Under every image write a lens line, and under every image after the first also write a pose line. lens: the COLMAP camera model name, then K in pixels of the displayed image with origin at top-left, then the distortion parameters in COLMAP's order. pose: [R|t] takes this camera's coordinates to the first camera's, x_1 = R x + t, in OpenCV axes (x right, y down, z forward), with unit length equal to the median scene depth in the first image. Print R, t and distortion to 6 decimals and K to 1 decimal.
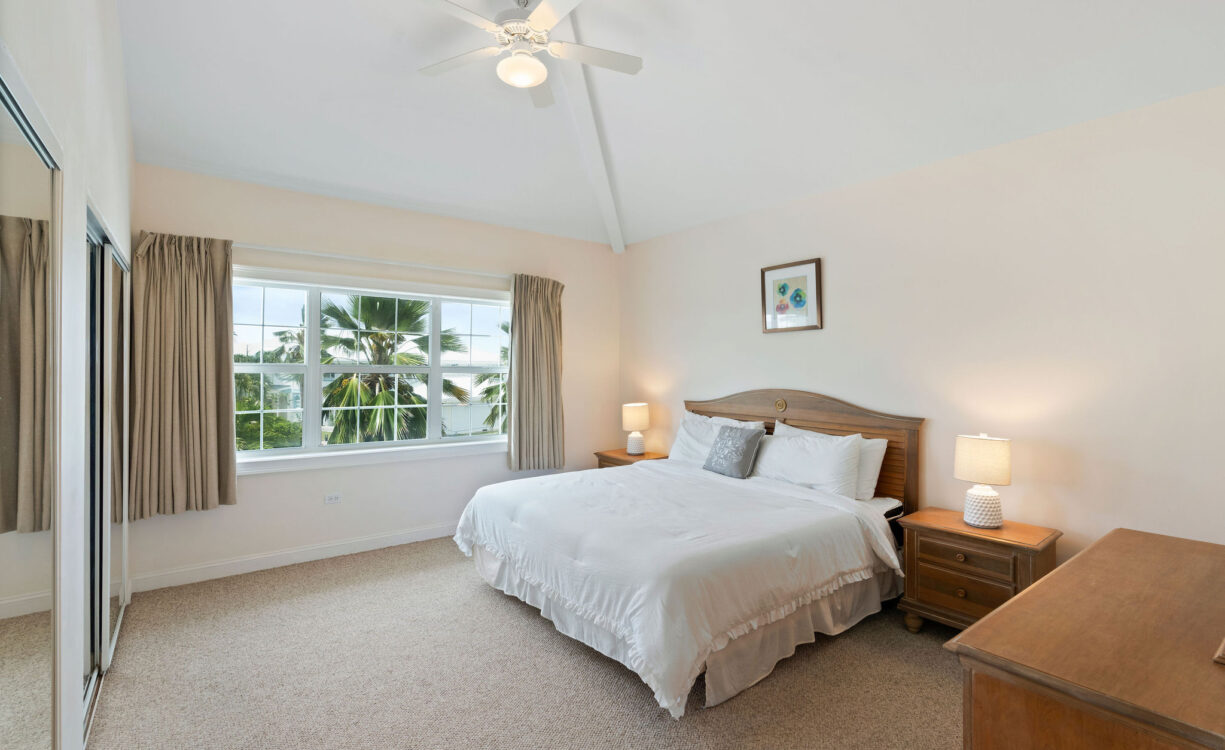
lens RADIAL K [[562.7, 0, 608.6], [0, 562.7, 361.9], [0, 0, 1]] dist [0.000377, 0.000175]
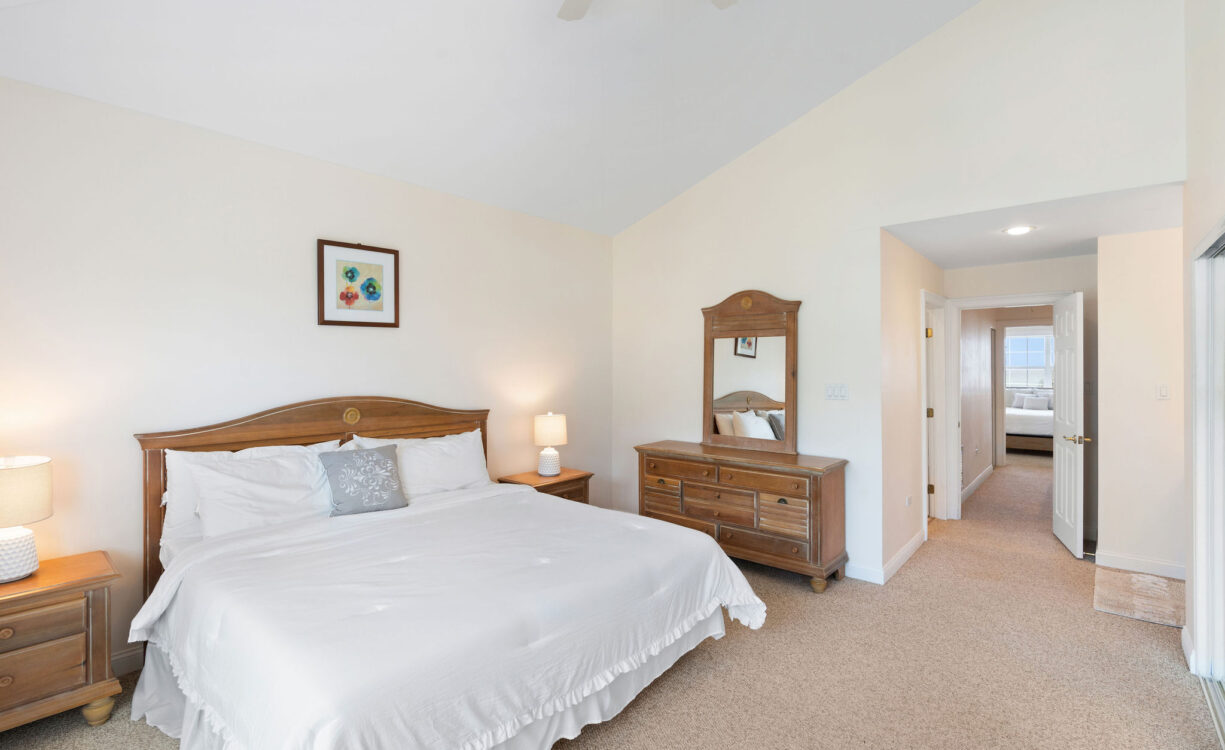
lens RADIAL K [[562.7, 0, 610.4], [0, 562.7, 369.0], [0, 0, 1]] dist [0.000377, 0.000175]
pose [[-0.204958, -0.004556, 0.978760, -0.582180], [0.001365, 0.999987, 0.004941, 0.005359], [-0.978770, 0.002349, -0.204949, 0.819903]]
